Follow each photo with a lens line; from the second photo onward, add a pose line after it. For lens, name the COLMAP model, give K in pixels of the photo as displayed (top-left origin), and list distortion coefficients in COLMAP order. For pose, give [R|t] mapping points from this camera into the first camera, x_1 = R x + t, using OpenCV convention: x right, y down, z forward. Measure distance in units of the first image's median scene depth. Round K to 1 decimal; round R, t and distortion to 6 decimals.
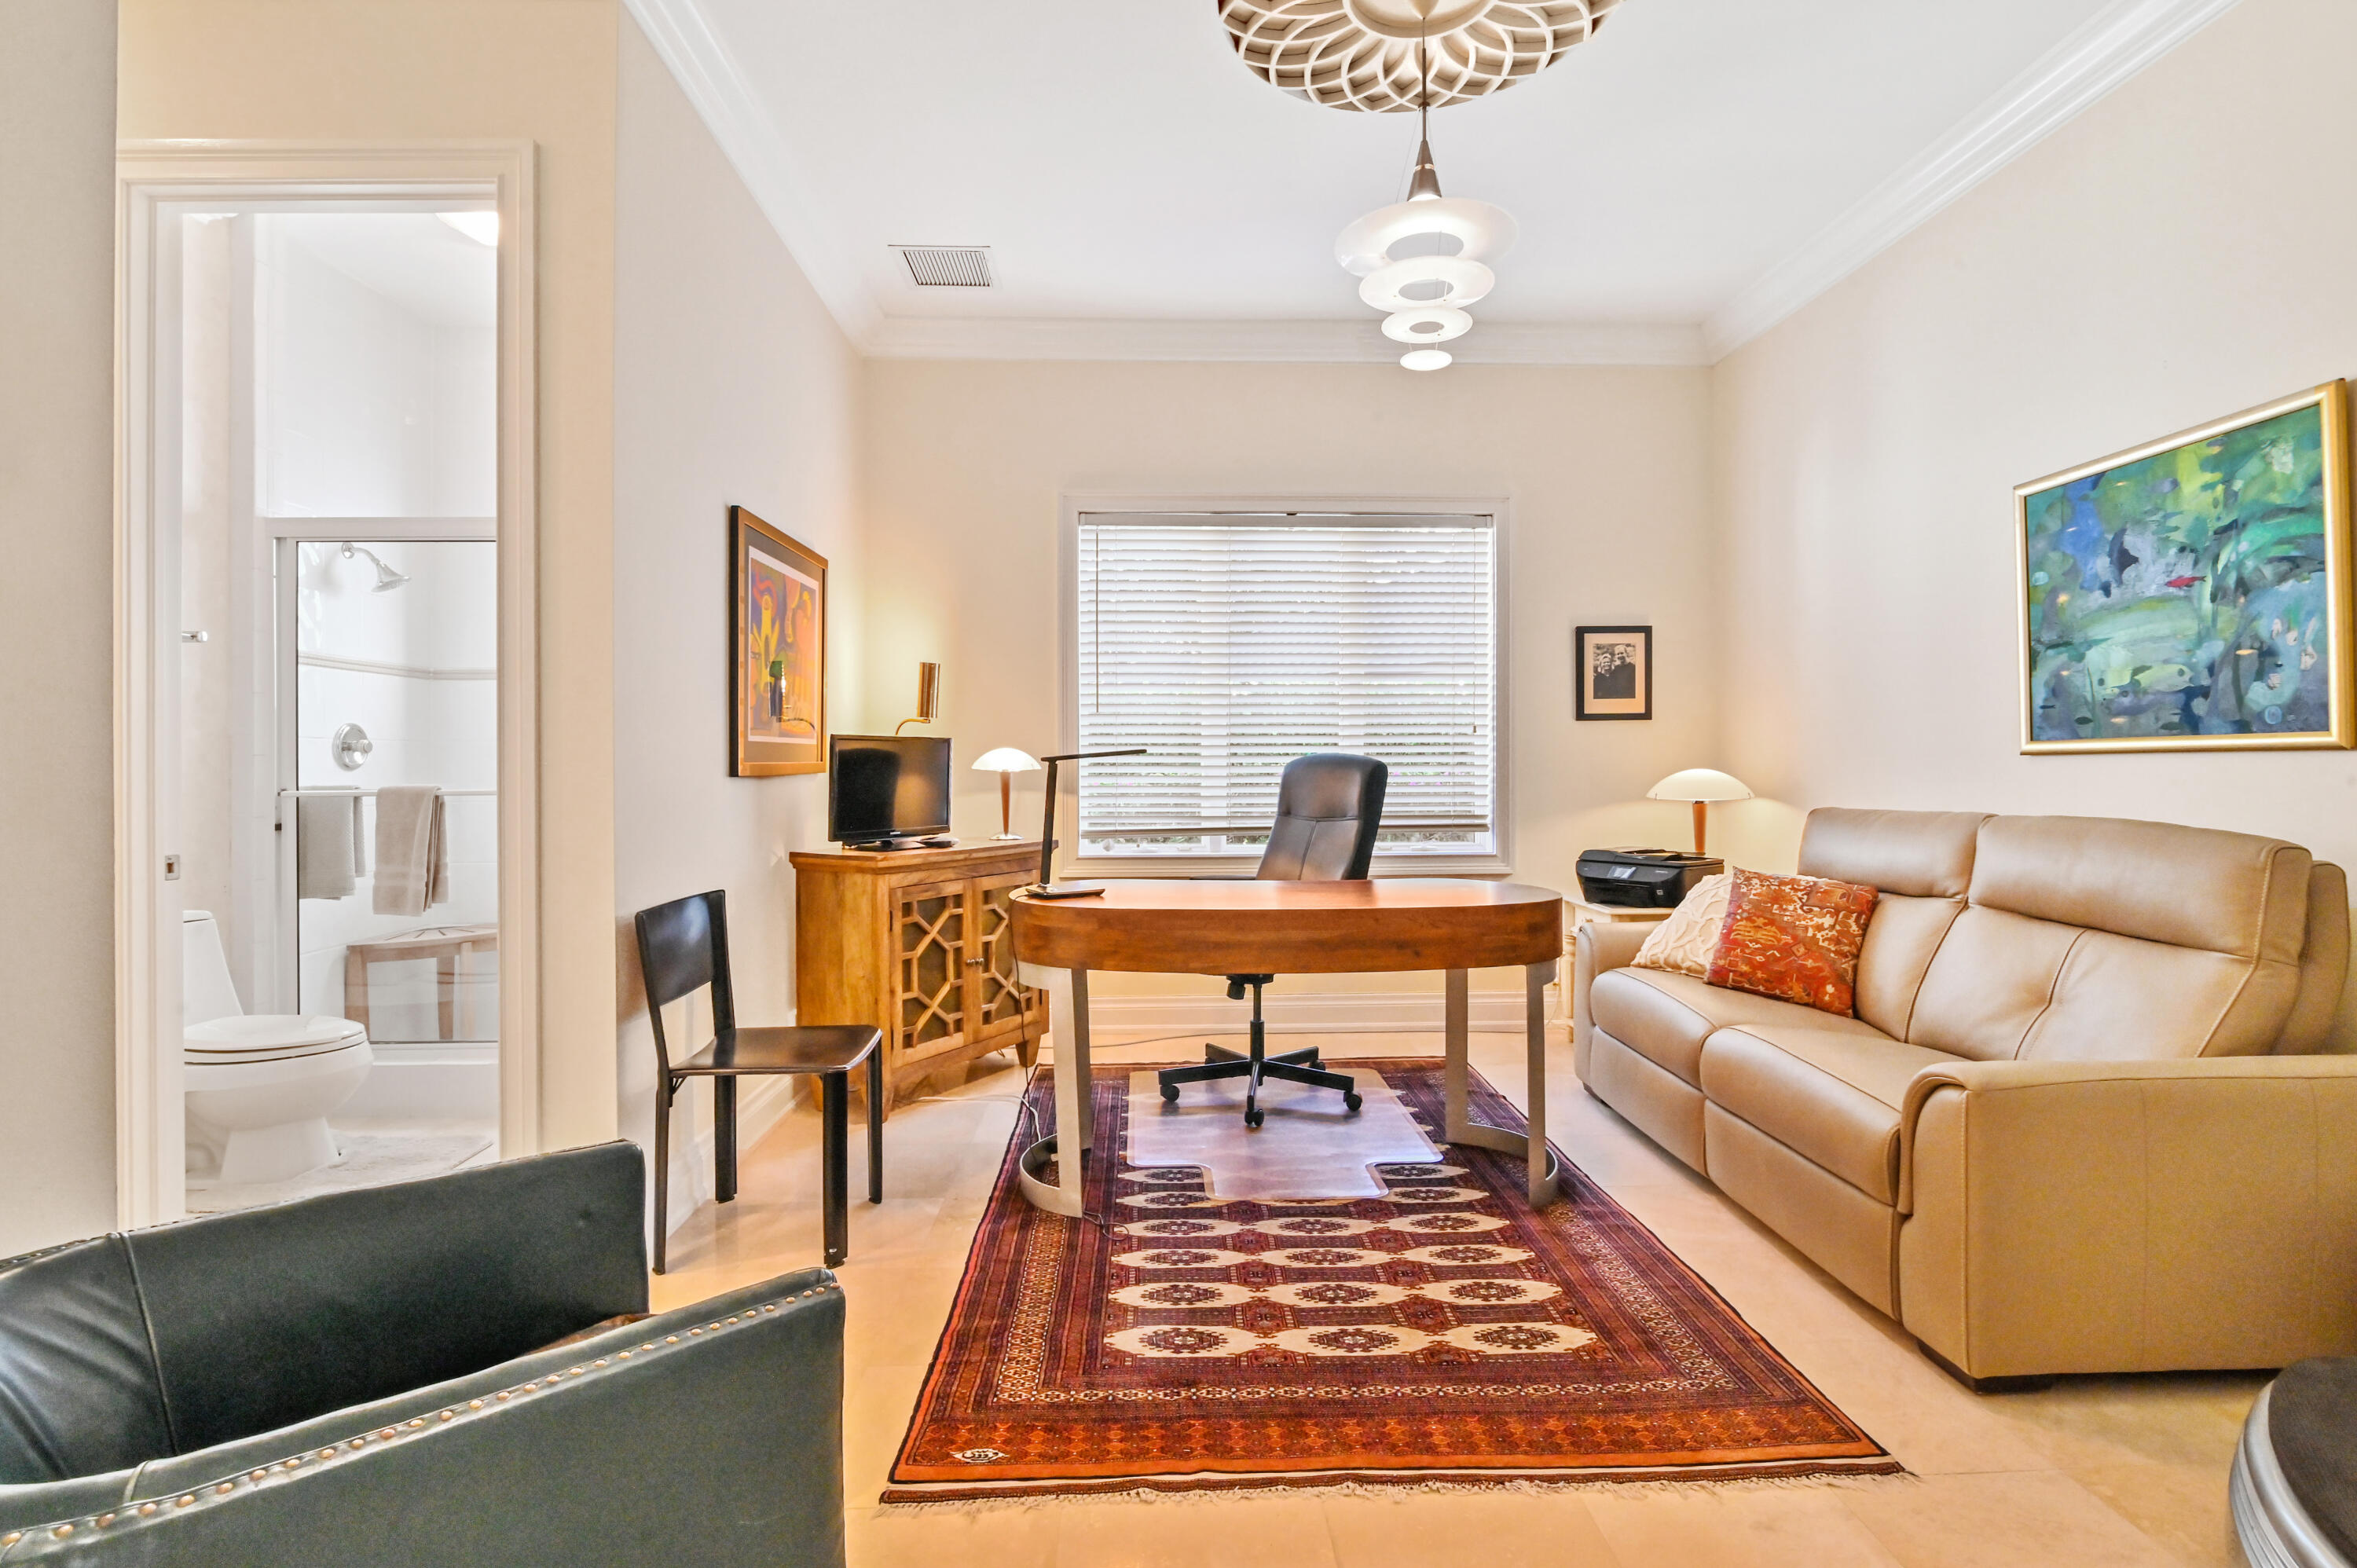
lens RADIAL K [[1069.7, 0, 1177.9], [0, 1069.7, 772.7], [0, 0, 1]] dist [-0.006498, -0.000265]
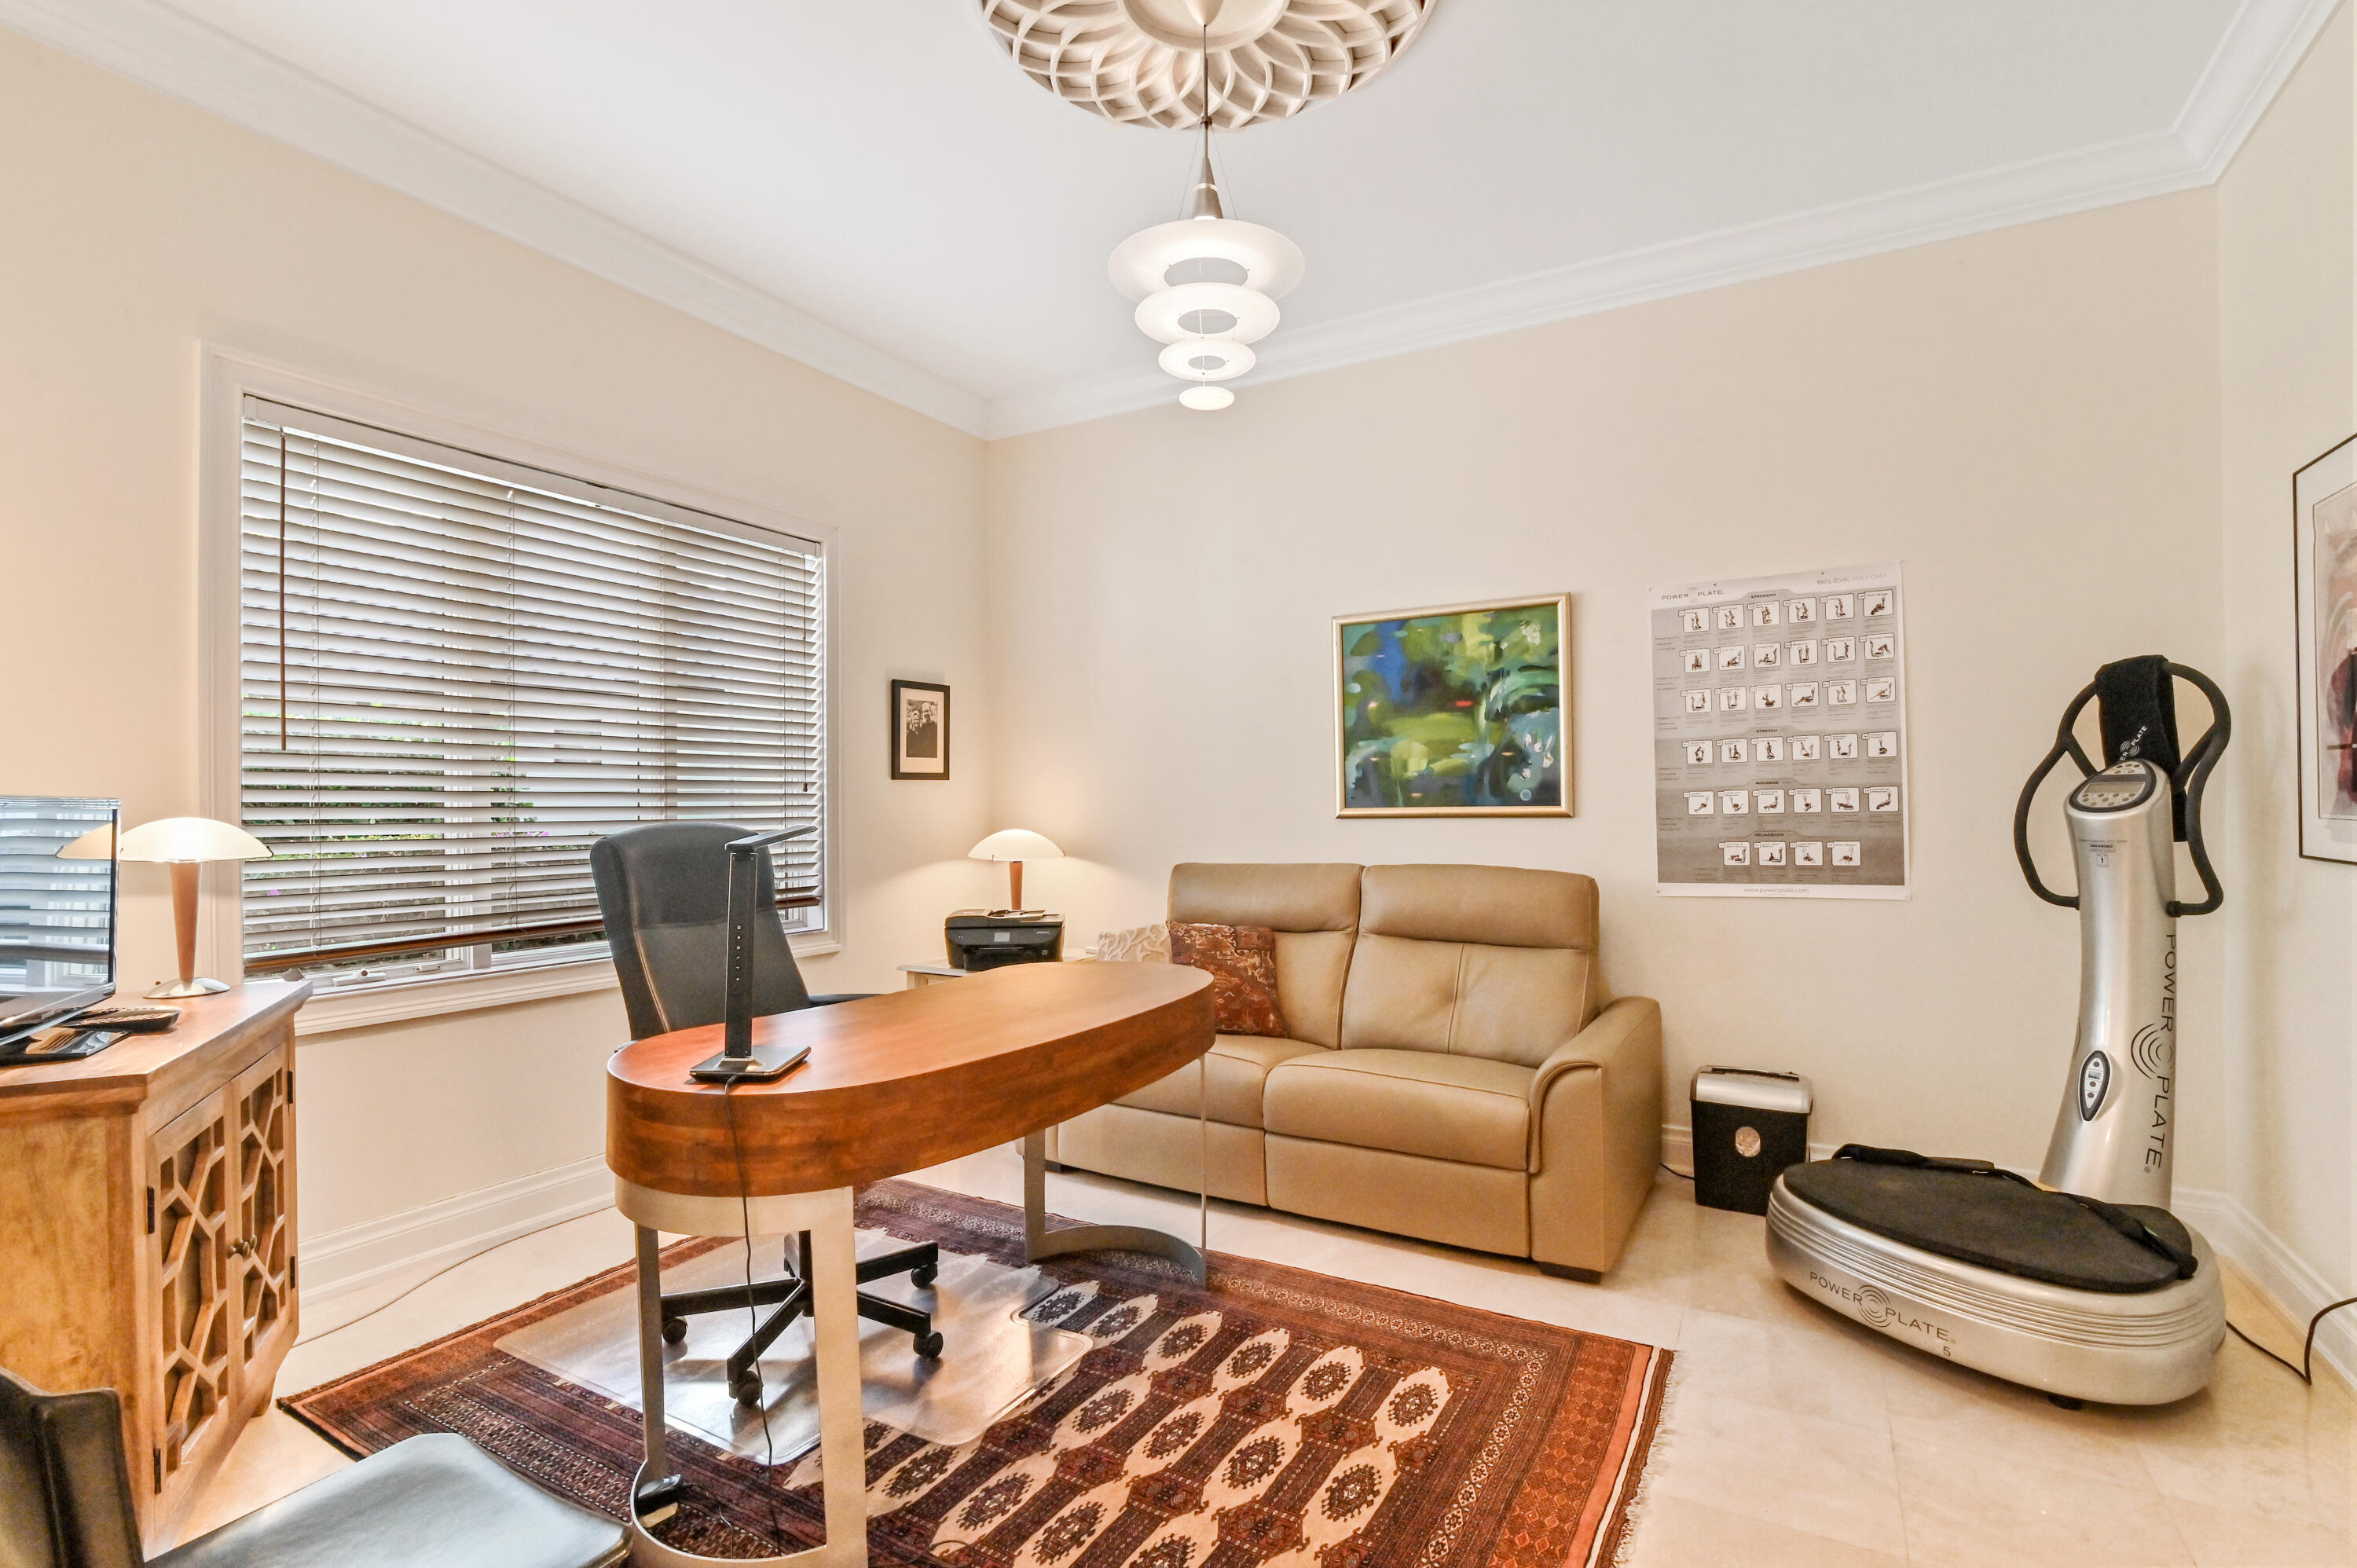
lens RADIAL K [[1087.8, 0, 1182.8], [0, 1087.8, 809.6], [0, 0, 1]] dist [-0.011787, -0.000253]
pose [[0.534875, -0.004518, 0.844919, -0.532472], [0.012253, 0.999922, -0.002410, -0.030622], [-0.844843, 0.011642, 0.534888, 0.497362]]
